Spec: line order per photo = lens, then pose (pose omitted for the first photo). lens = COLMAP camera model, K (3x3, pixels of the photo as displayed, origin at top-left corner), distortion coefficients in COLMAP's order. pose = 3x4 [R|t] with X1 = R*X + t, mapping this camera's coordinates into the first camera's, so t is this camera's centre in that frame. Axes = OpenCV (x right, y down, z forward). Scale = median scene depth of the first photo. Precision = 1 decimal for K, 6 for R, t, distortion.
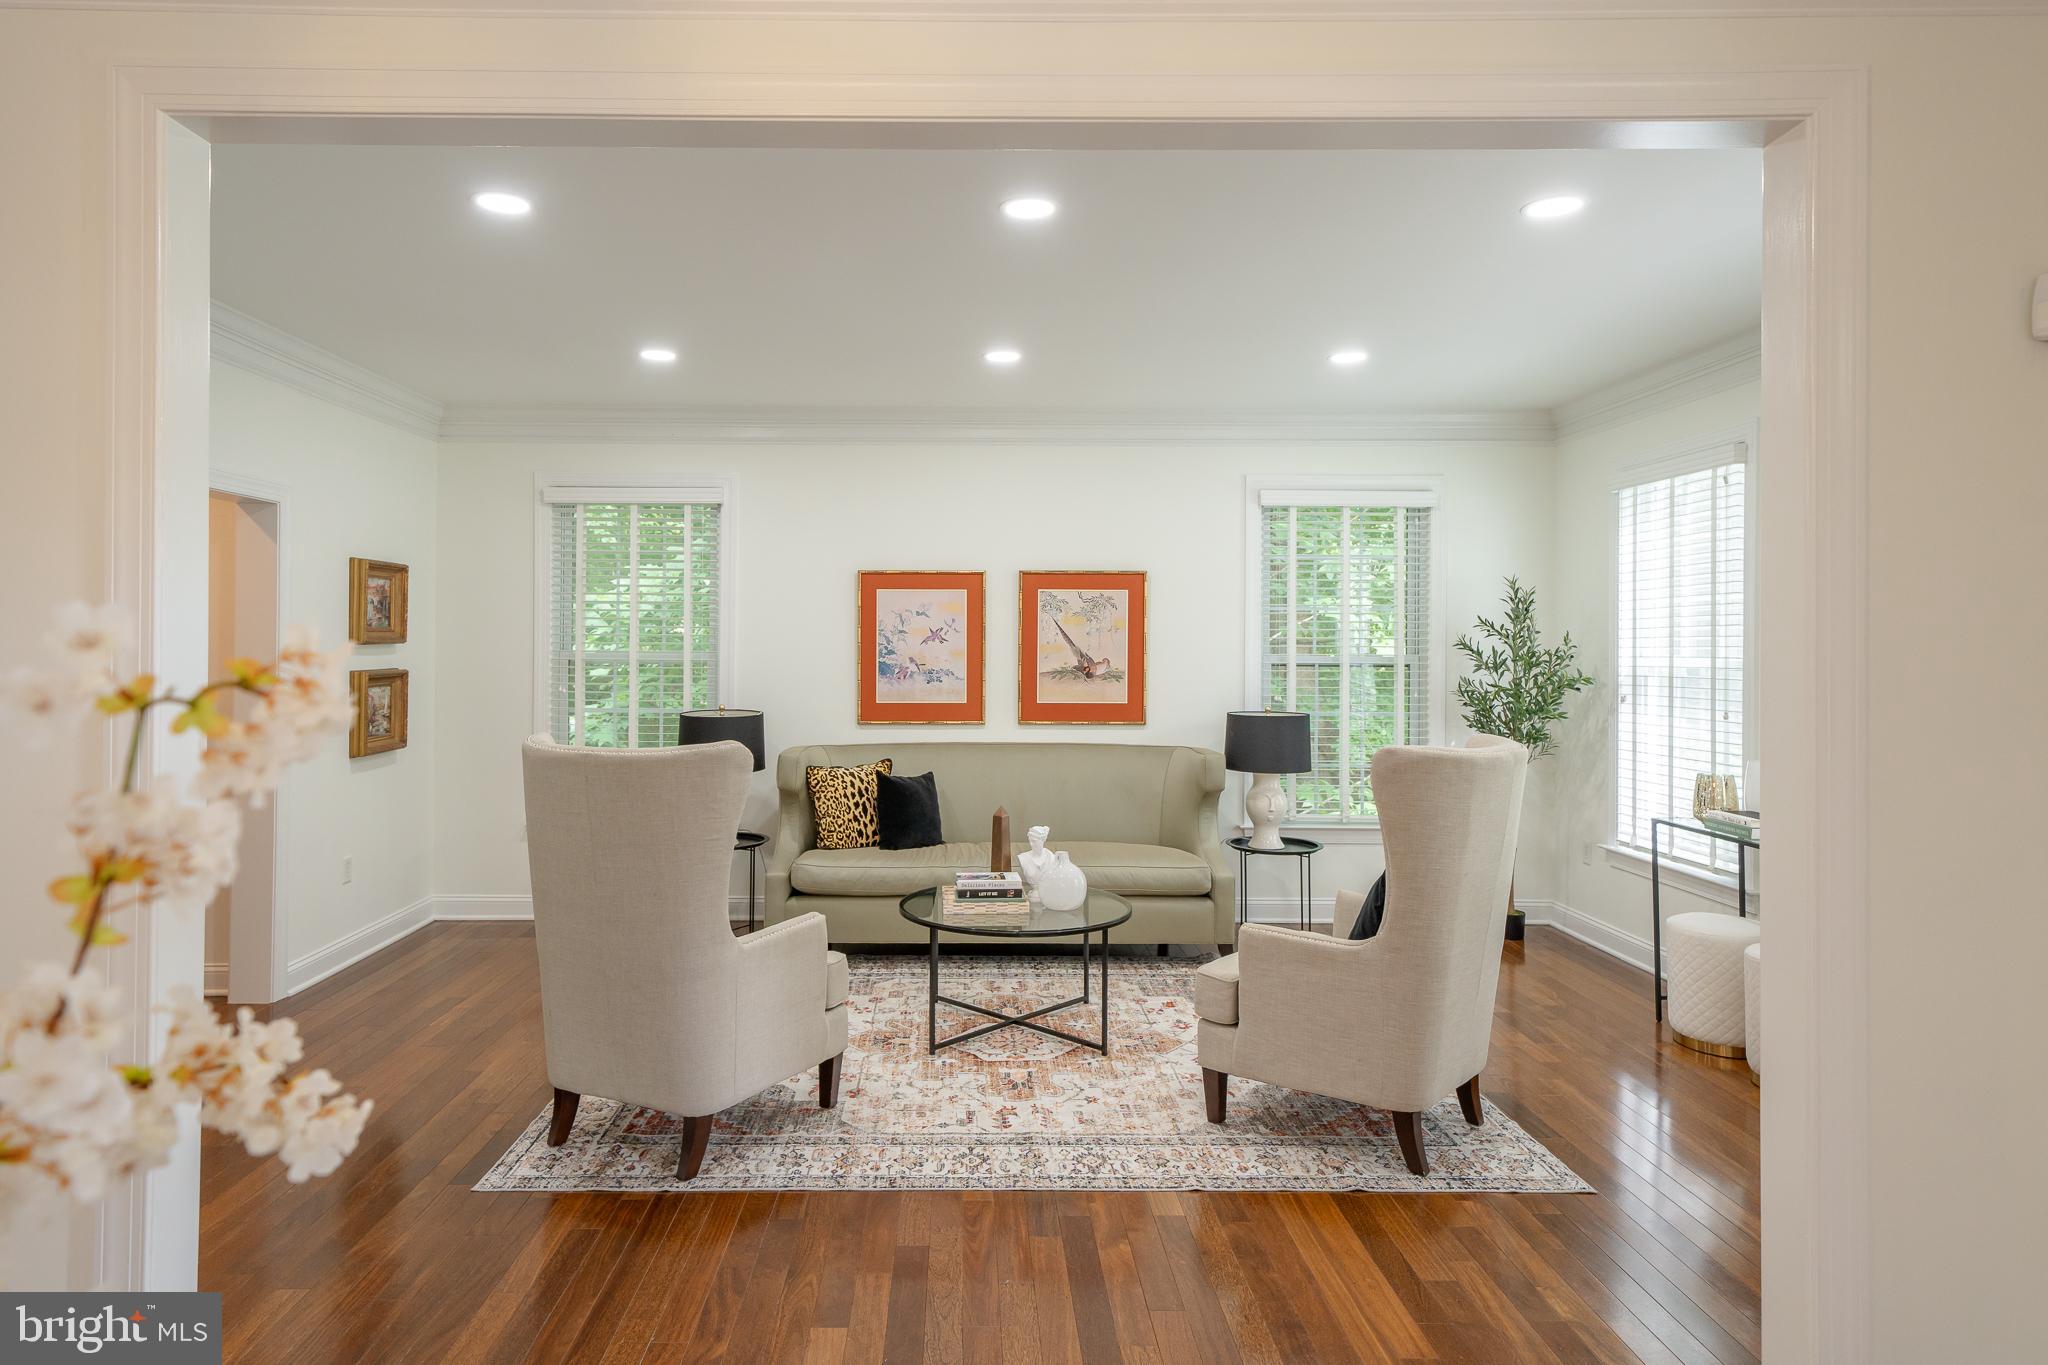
lens RADIAL K [[1170.2, 0, 957.6], [0, 1170.2, 644.3], [0, 0, 1]] dist [0.000942, 0.000617]
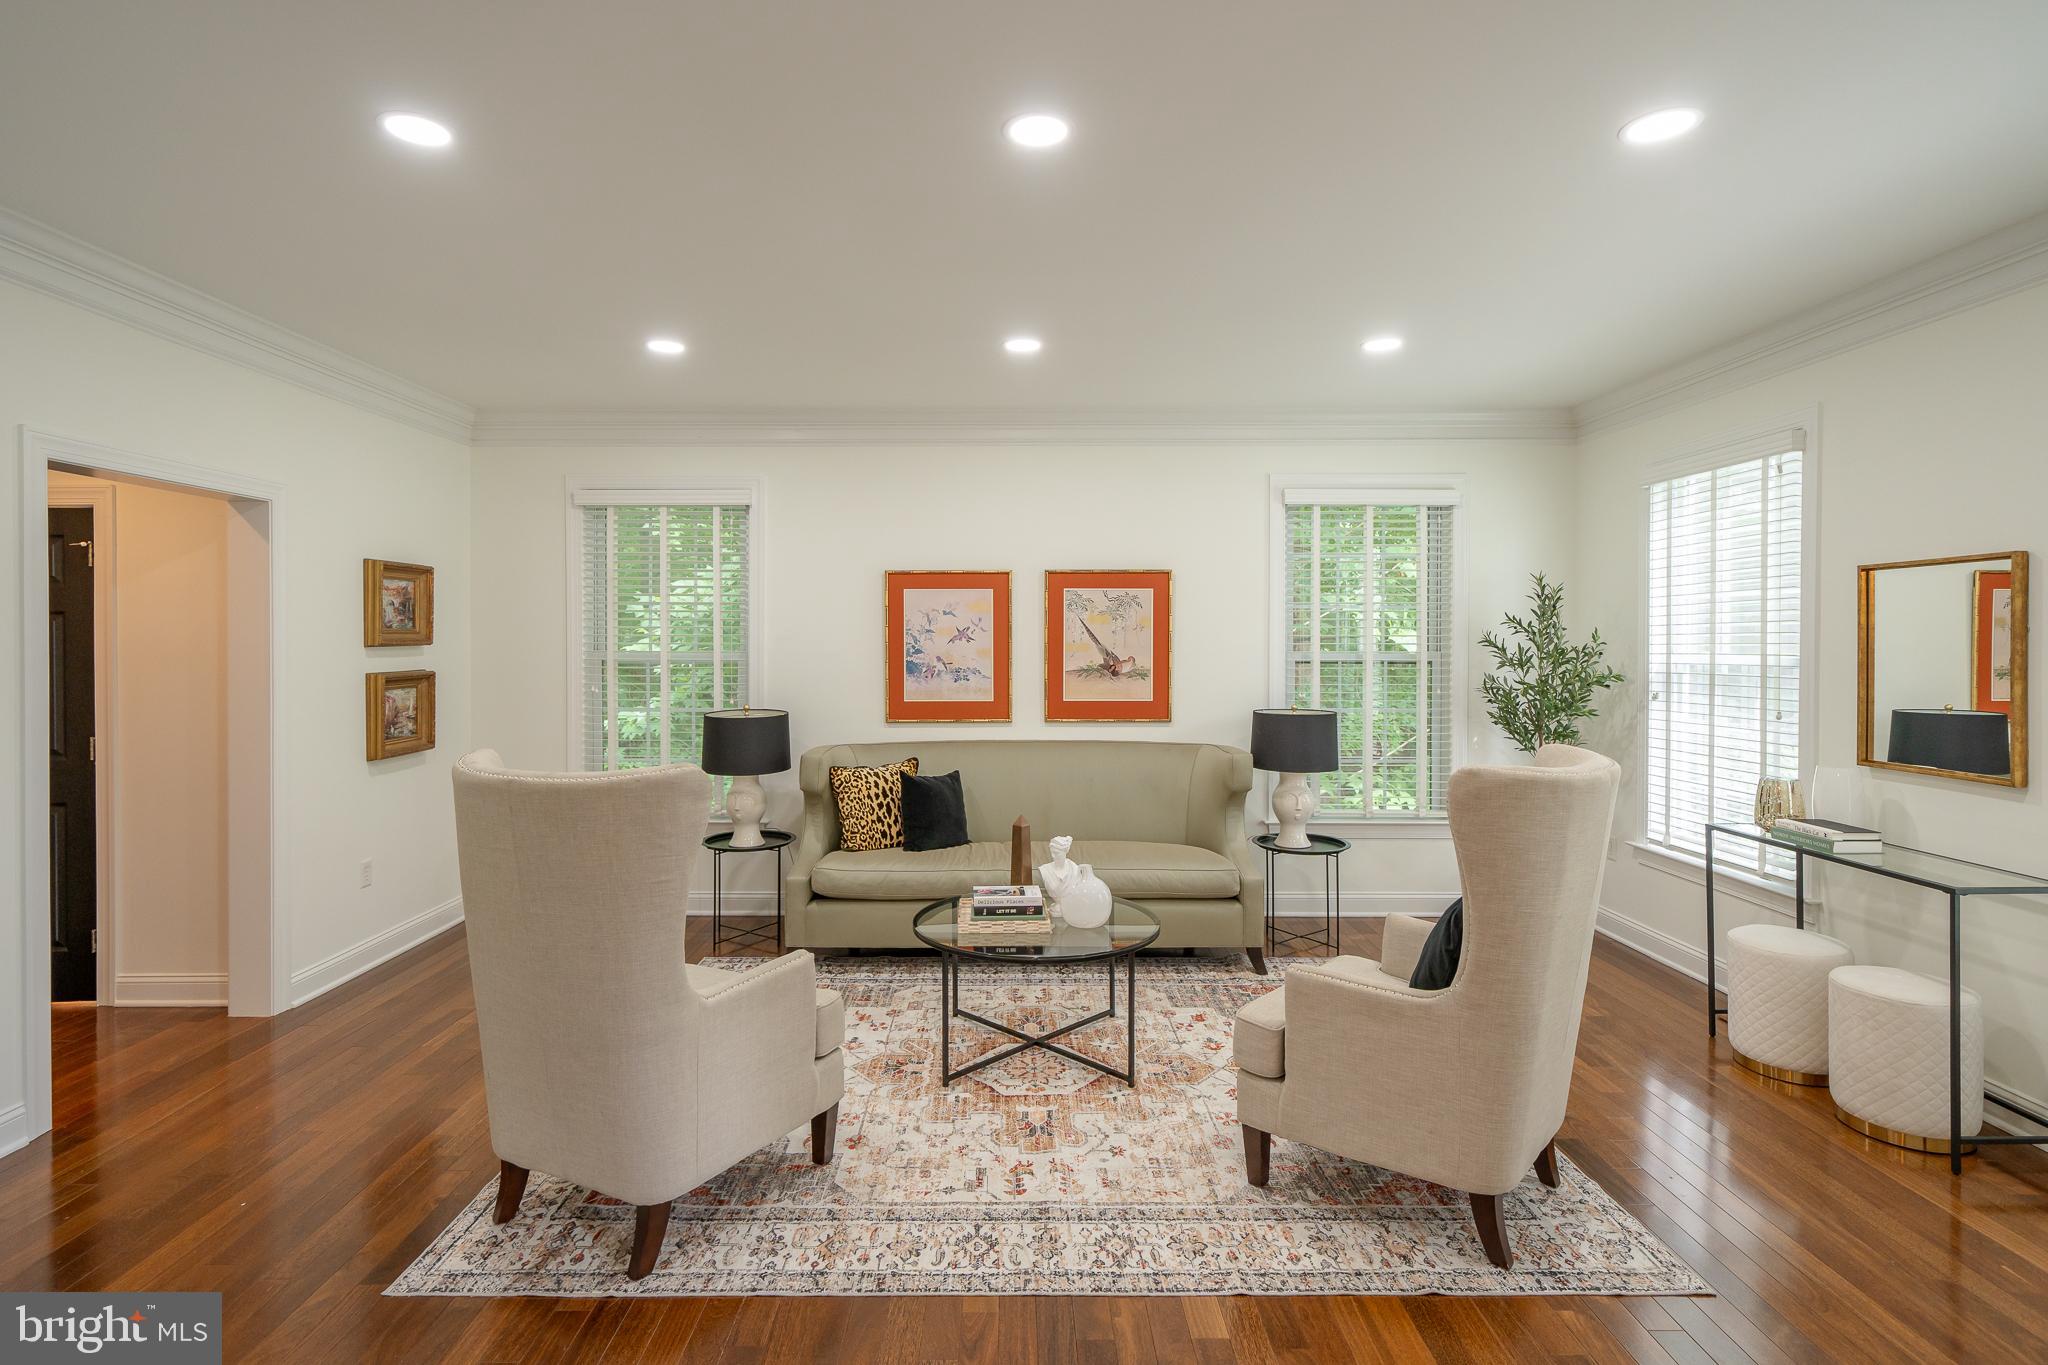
lens RADIAL K [[973.2, 0, 990.8], [0, 973.2, 643.0], [0, 0, 1]] dist [-0.004279, -0.000483]
pose [[0.999846, -0.003928, -0.017125, 0.024099], [0.003977, 0.999988, 0.002850, -0.003200], [0.017113, -0.002918, 0.999849, 0.191830]]
